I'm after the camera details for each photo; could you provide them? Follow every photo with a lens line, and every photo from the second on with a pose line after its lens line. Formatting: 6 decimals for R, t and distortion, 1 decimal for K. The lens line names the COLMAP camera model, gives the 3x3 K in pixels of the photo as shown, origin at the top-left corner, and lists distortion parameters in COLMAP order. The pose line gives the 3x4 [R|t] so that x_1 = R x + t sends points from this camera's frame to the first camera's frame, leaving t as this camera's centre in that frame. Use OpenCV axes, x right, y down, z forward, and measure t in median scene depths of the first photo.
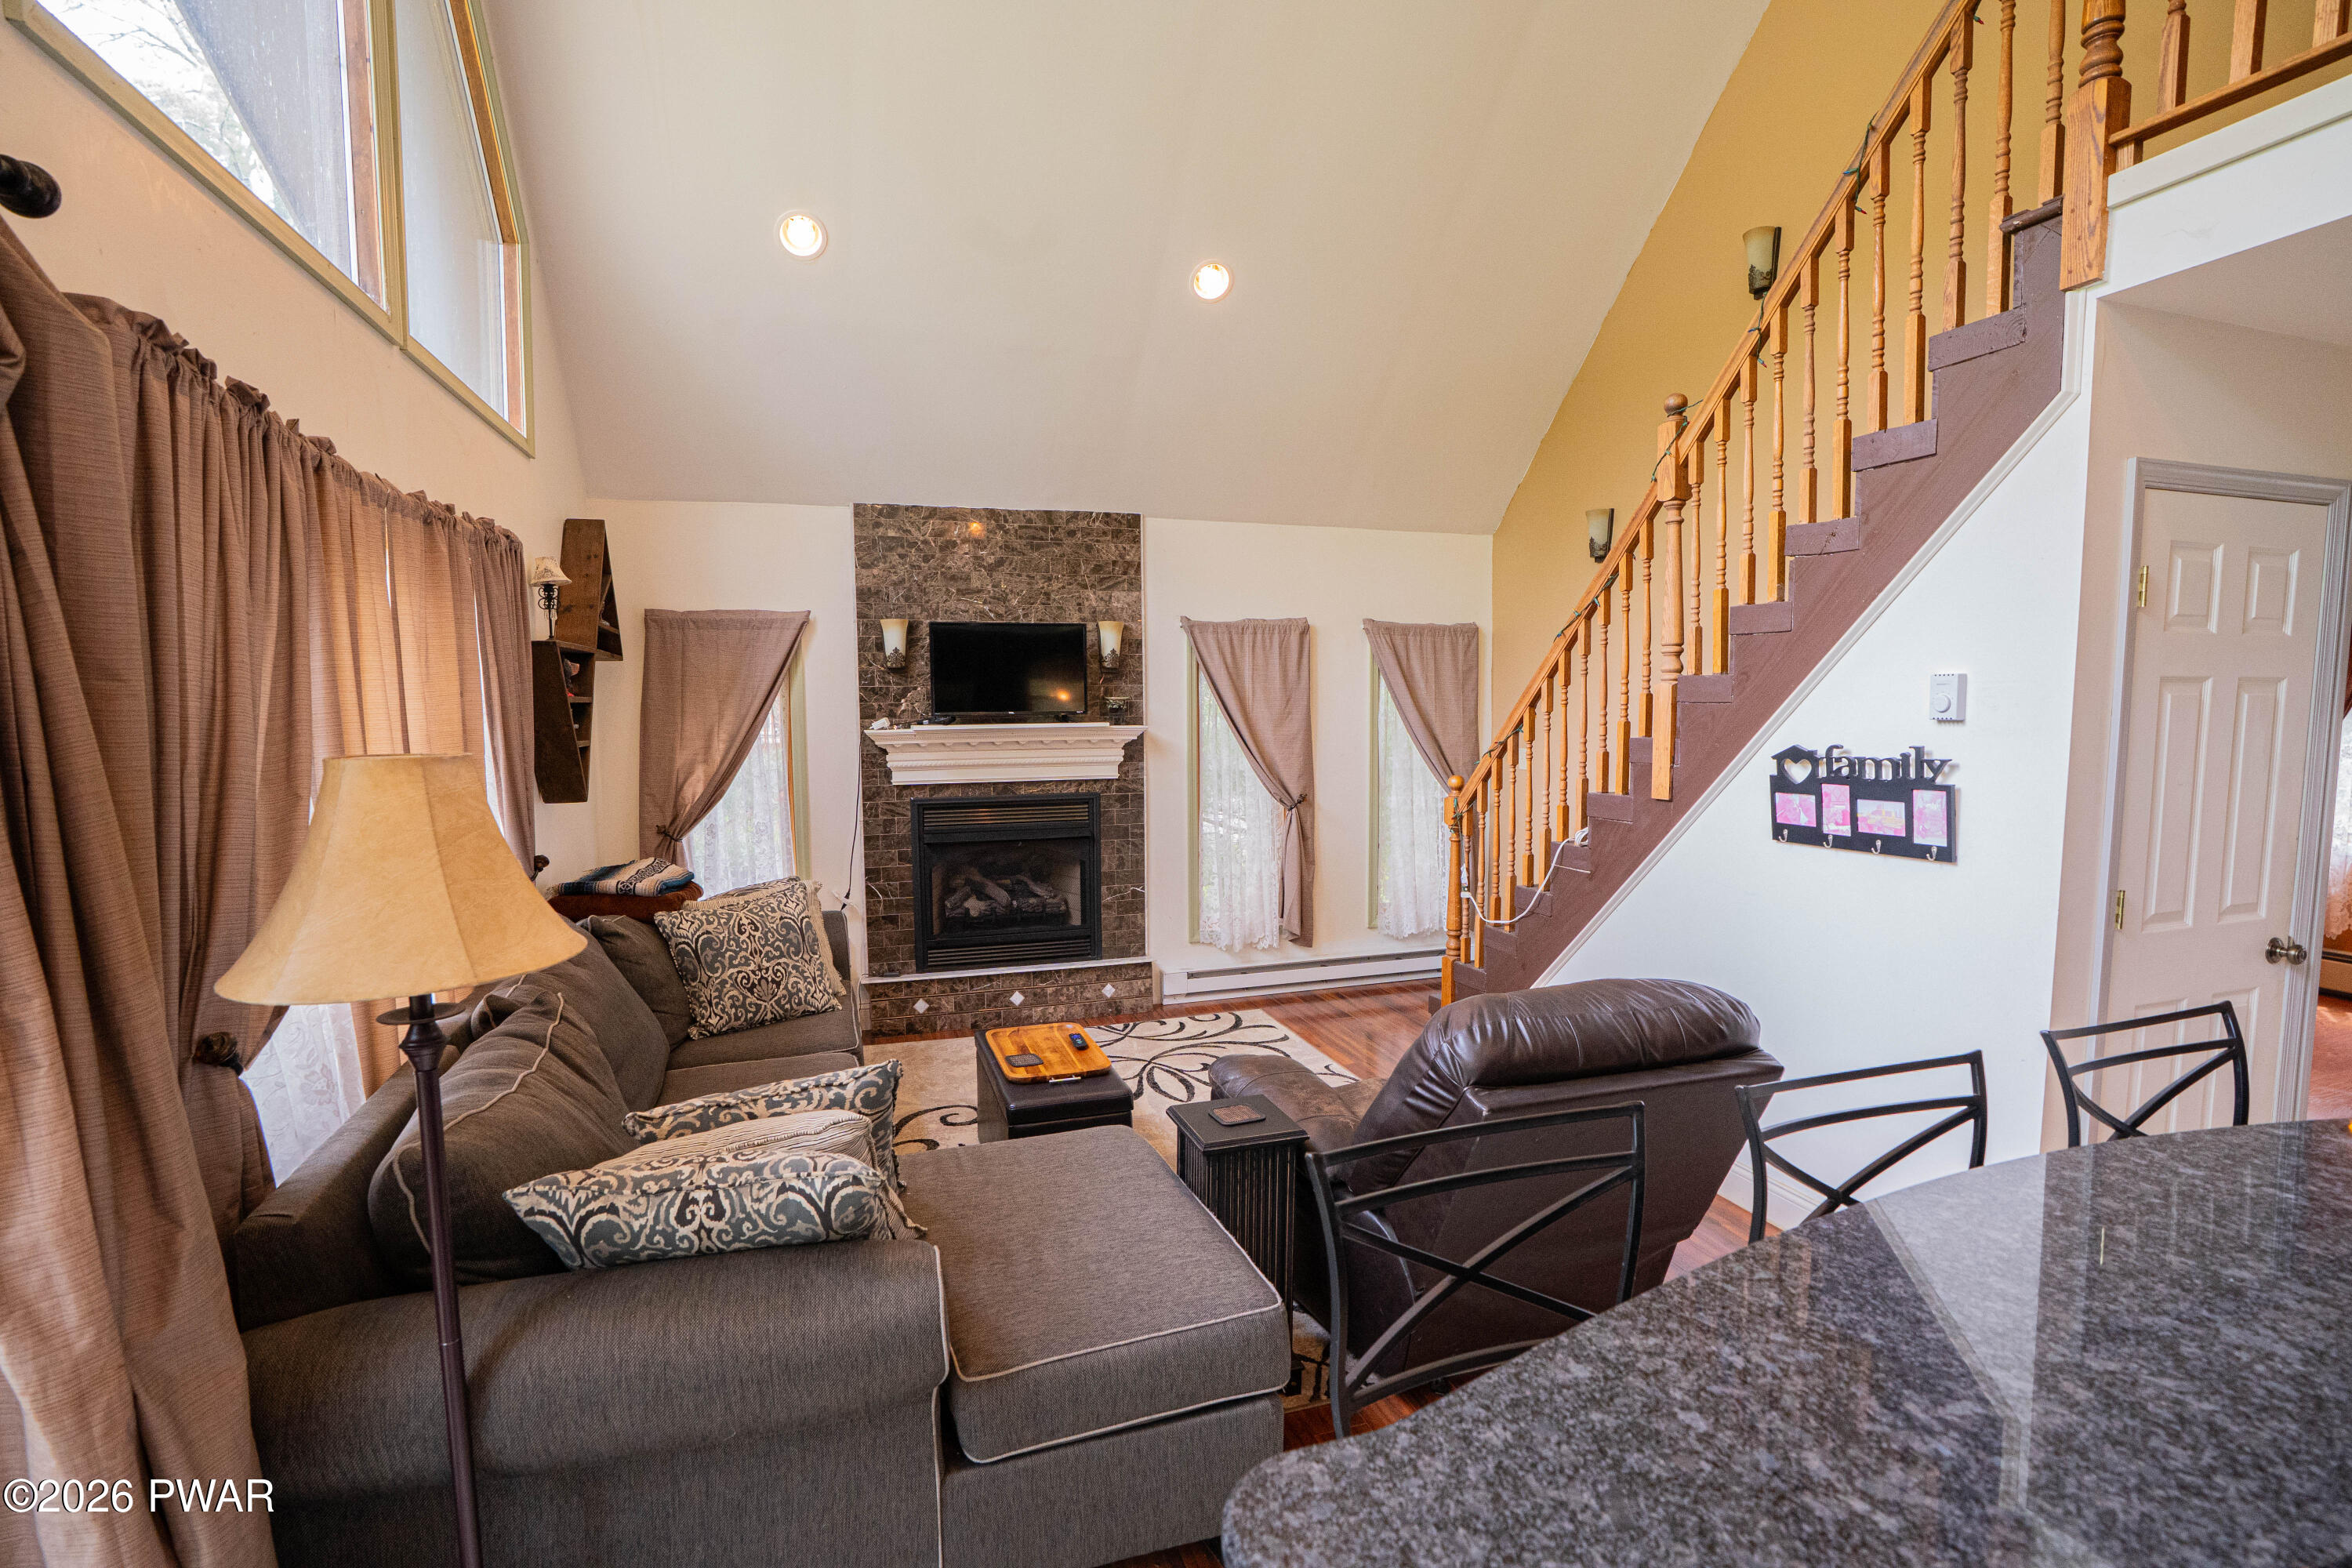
lens RADIAL K [[1087.6, 0, 1182.9], [0, 1087.6, 799.2], [0, 0, 1]] dist [-0.061755, 0.021619]
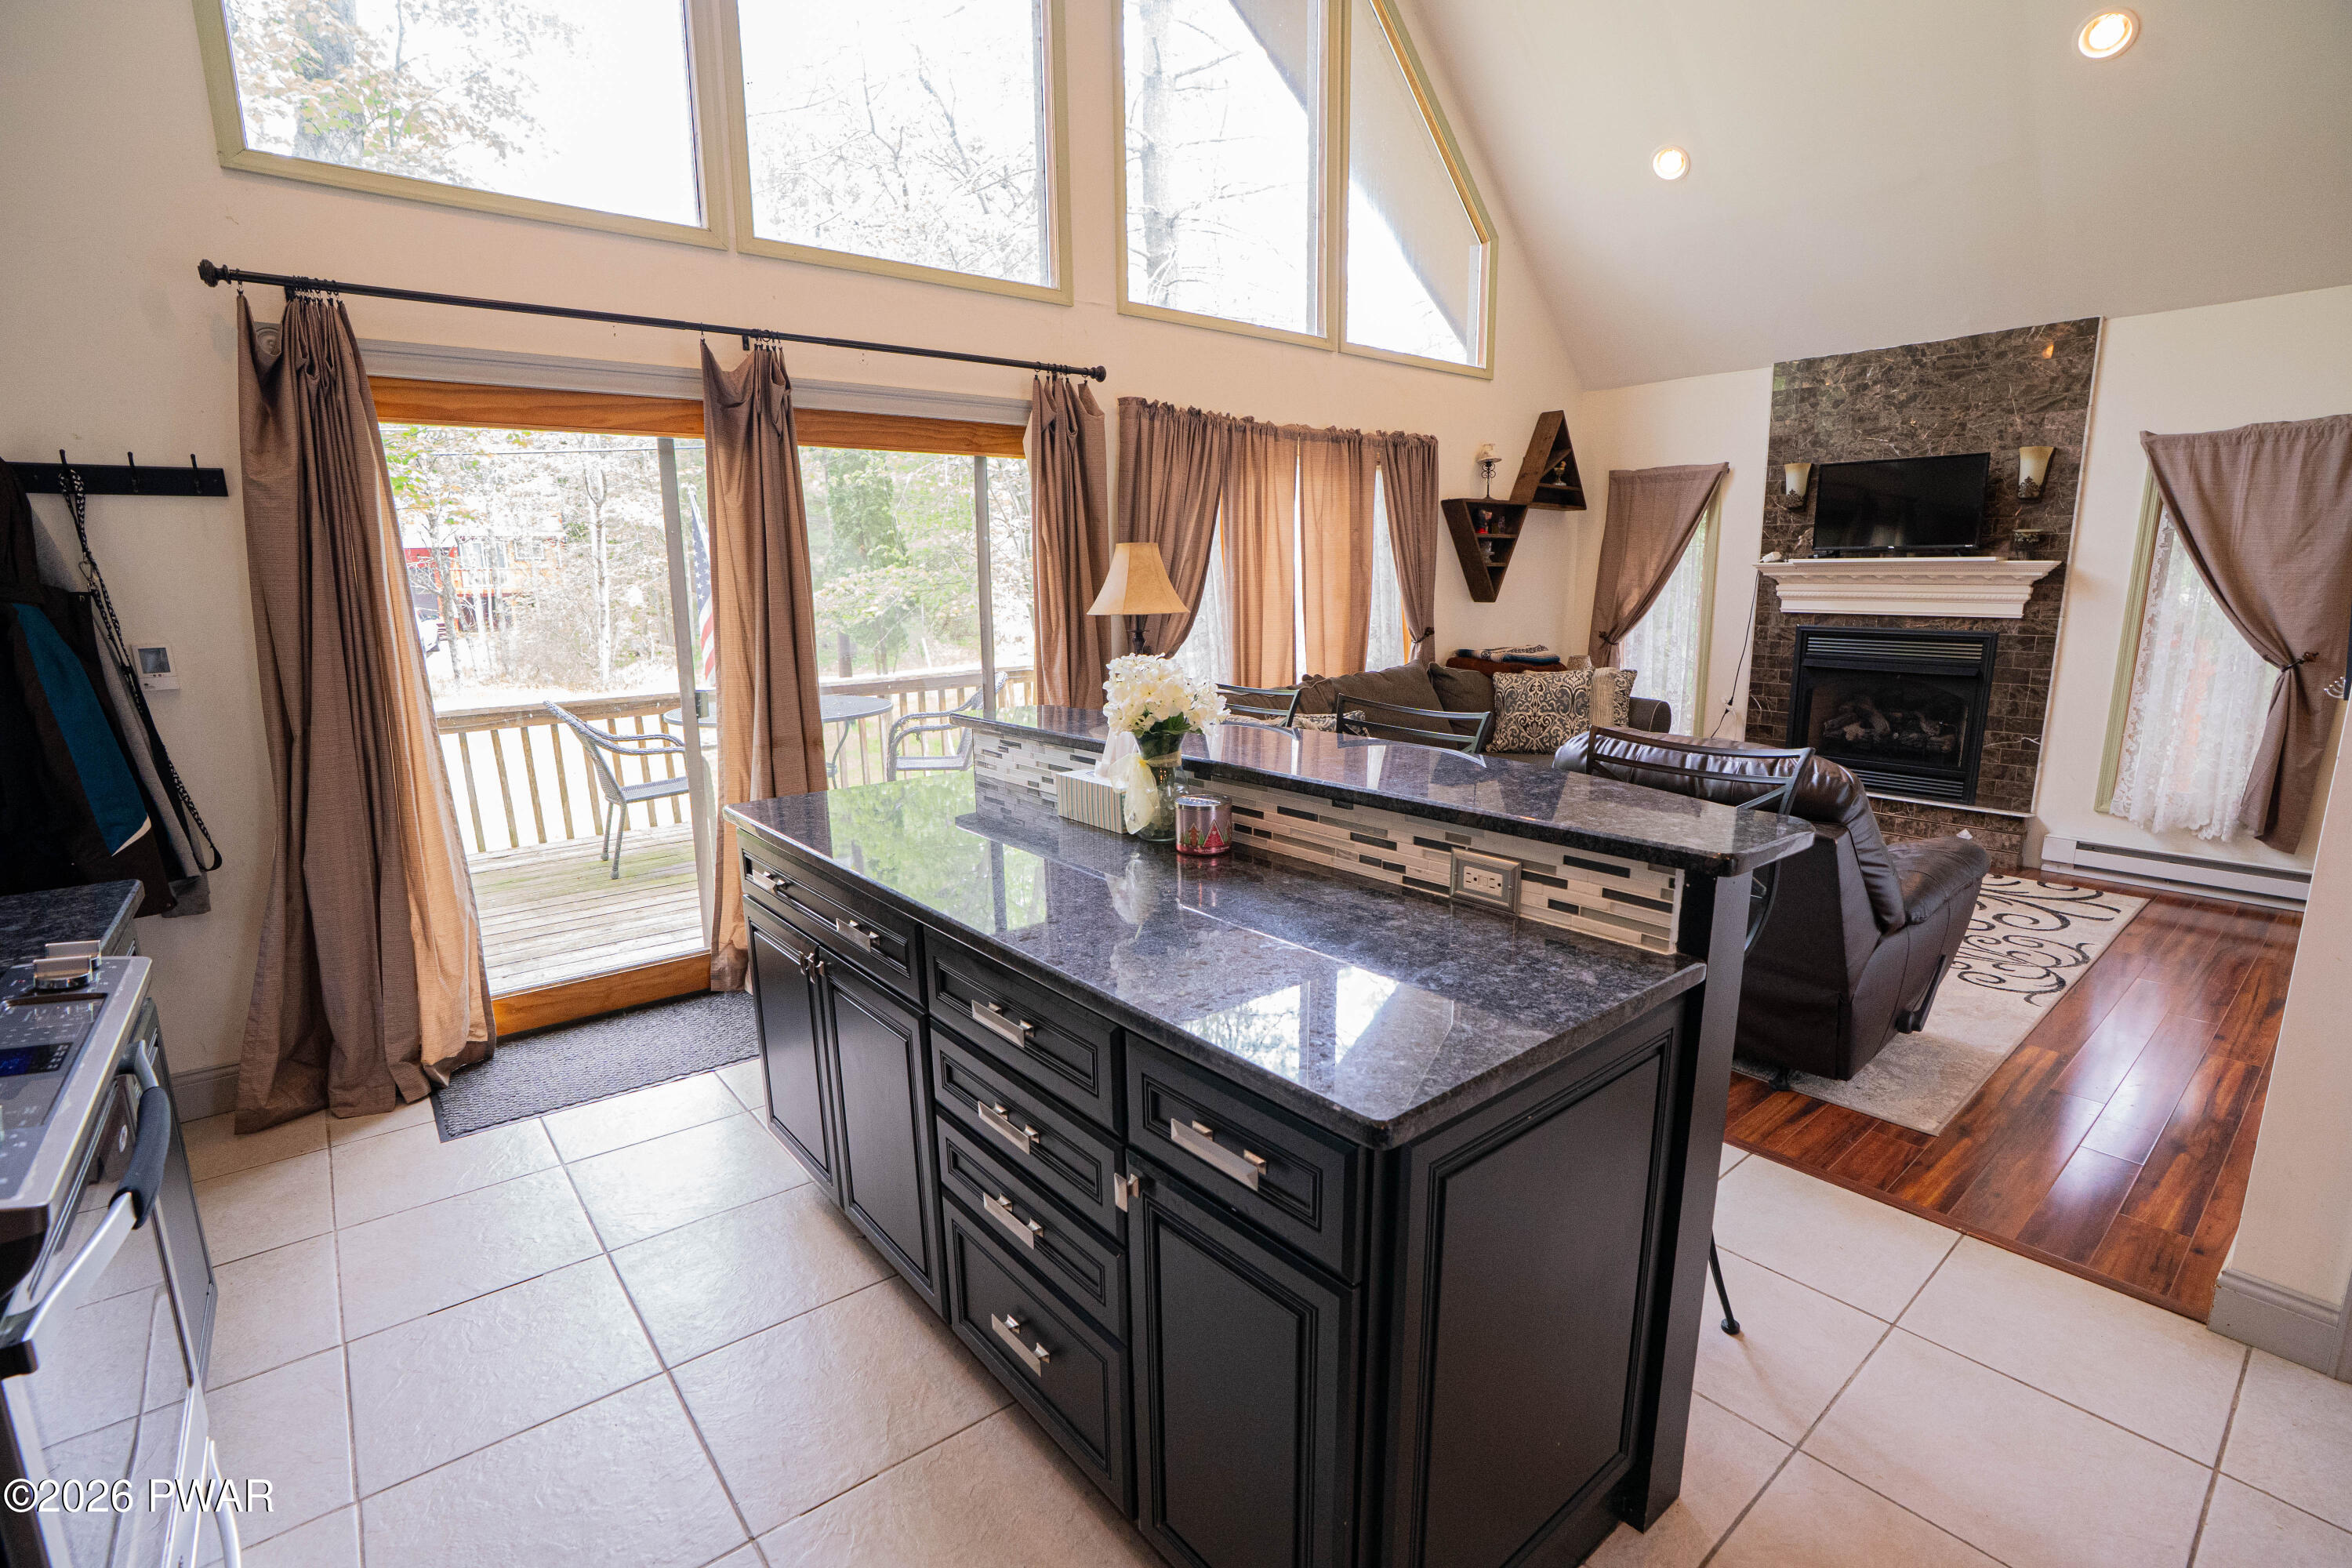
lens RADIAL K [[1087.6, 0, 1172.2], [0, 1087.6, 799.2], [0, 0, 1]] dist [-0.061755, 0.021619]
pose [[0.366810, 0.191173, -0.910441, 0.555208], [-0.075863, 0.981545, 0.175539, 0.031909], [0.927198, 0.004679, 0.374543, -0.021304]]
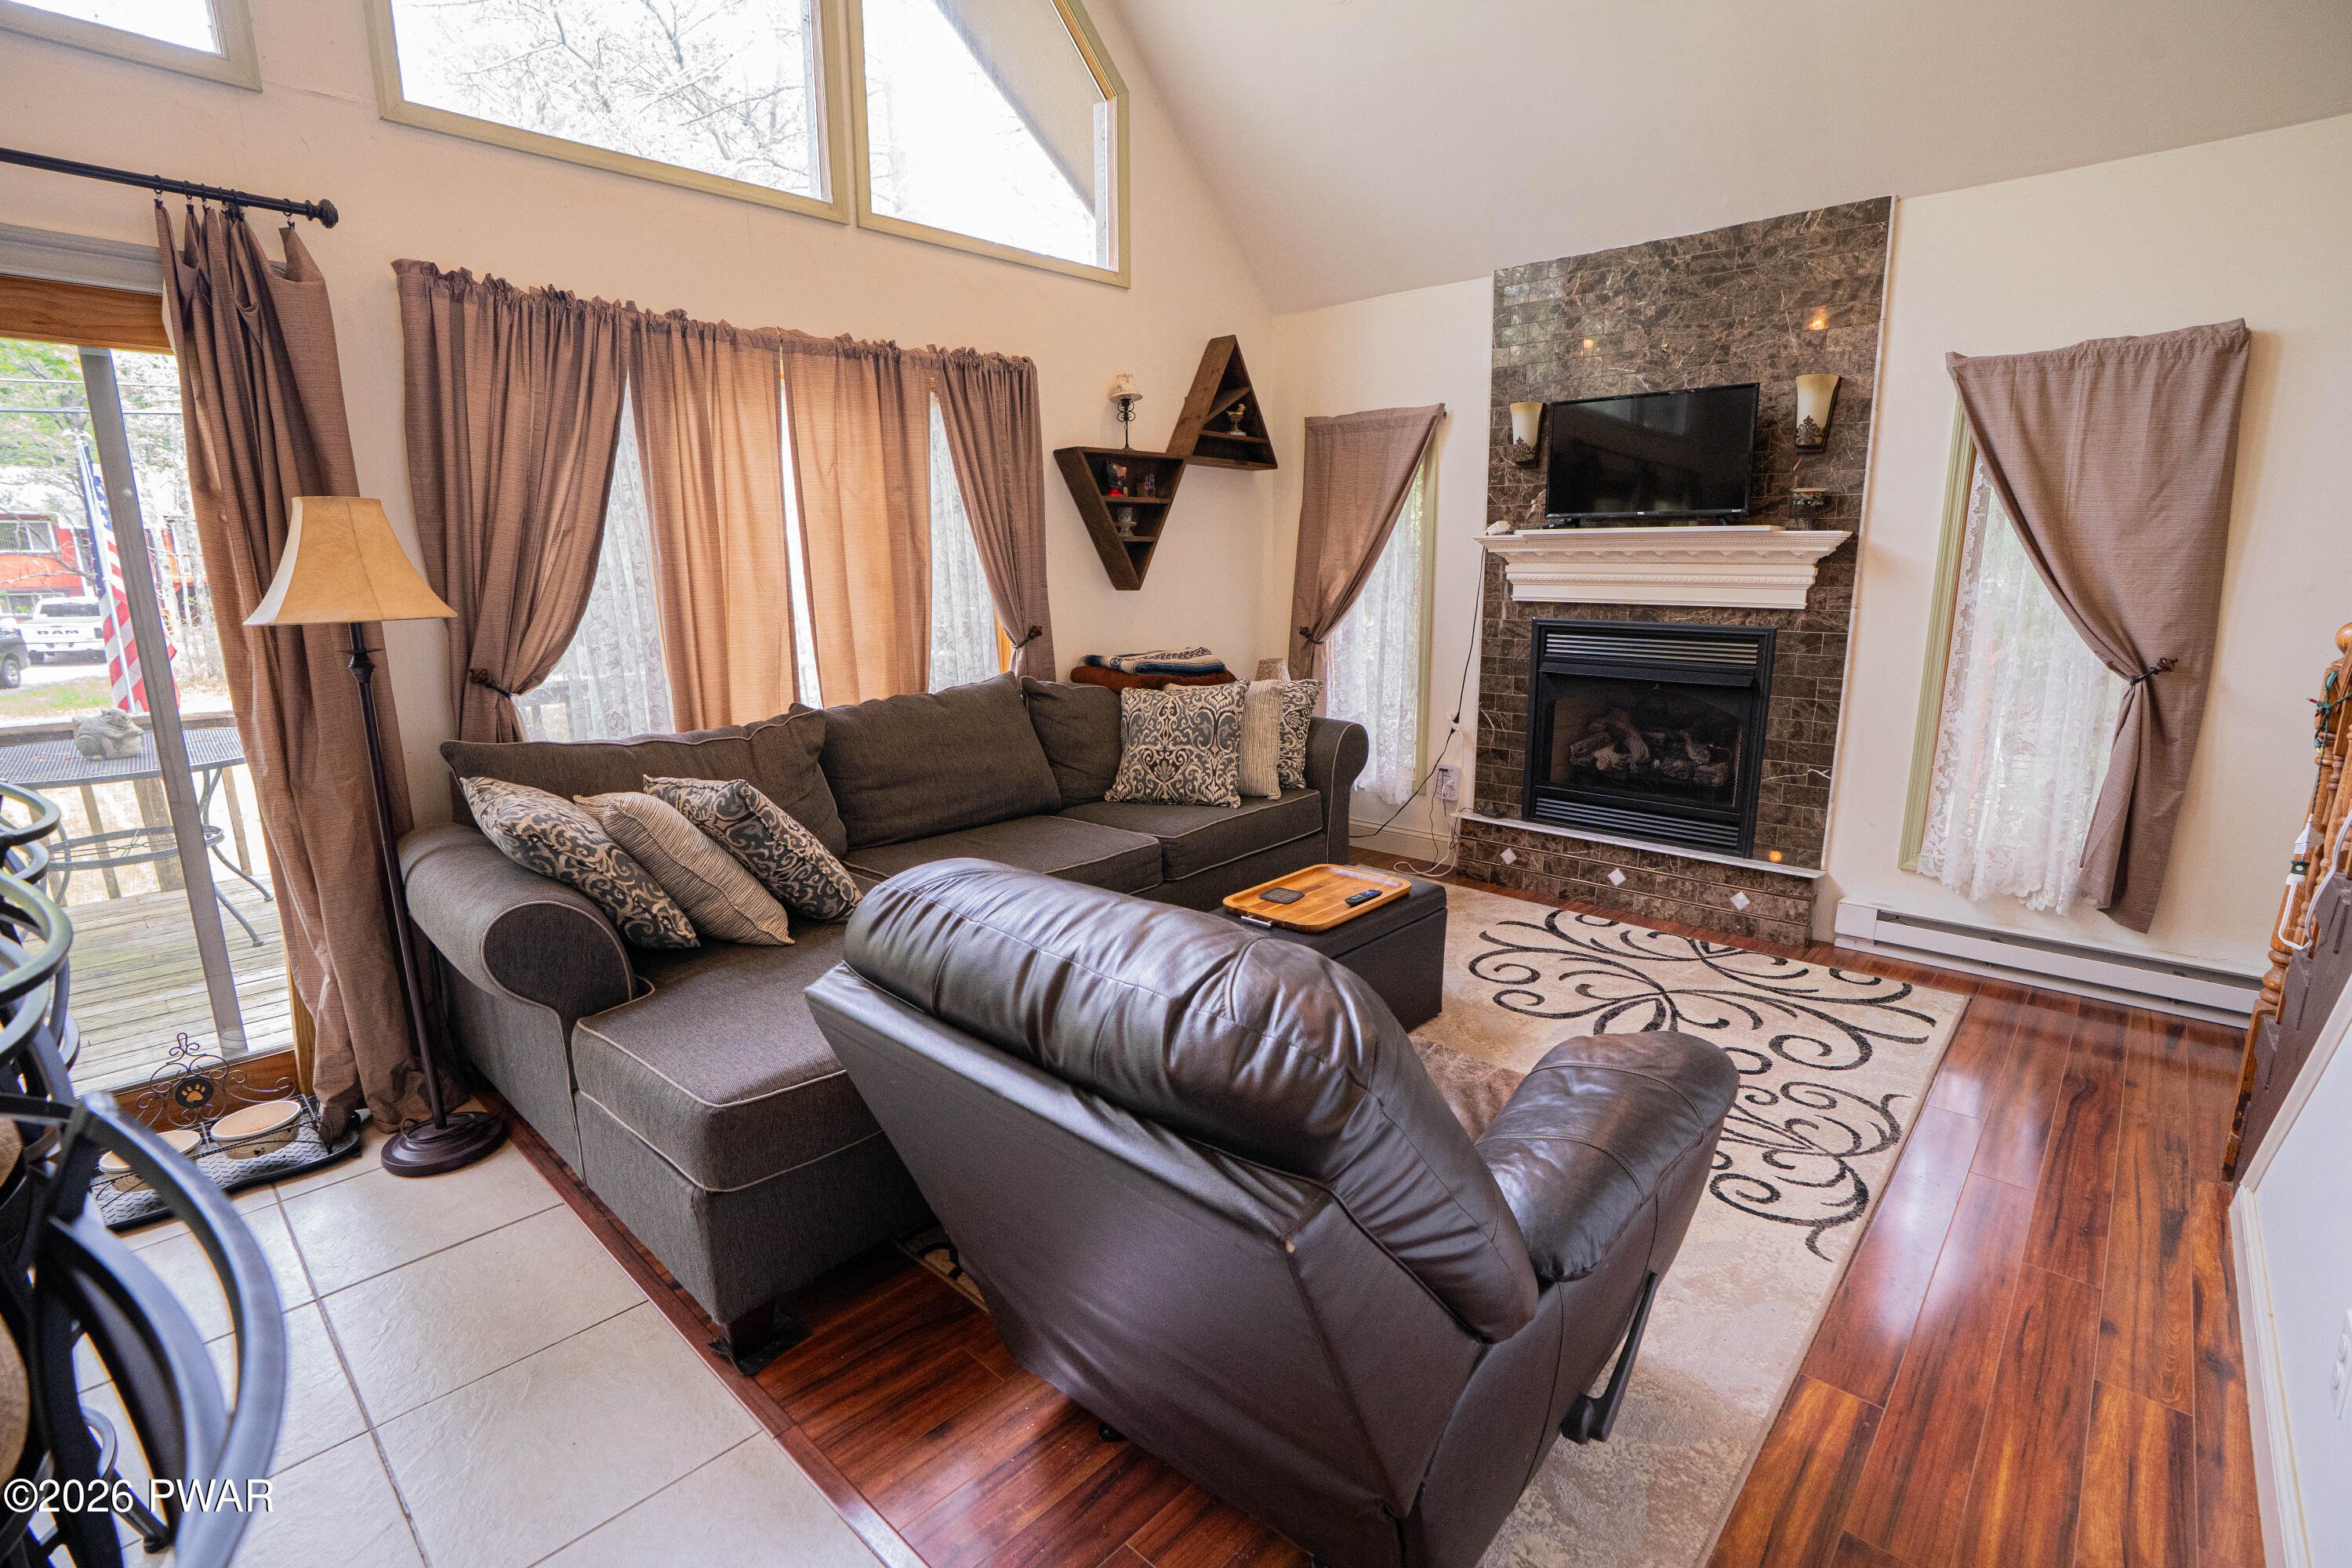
lens RADIAL K [[1087.6, 0, 1176.4], [0, 1087.6, 791.0], [0, 0, 1]] dist [-0.061755, 0.021619]
pose [[0.488725, 0.185347, -0.852523, 0.363419], [-0.074152, 0.982461, 0.171088, 0.008641], [0.869281, -0.020398, 0.493897, 0.327858]]
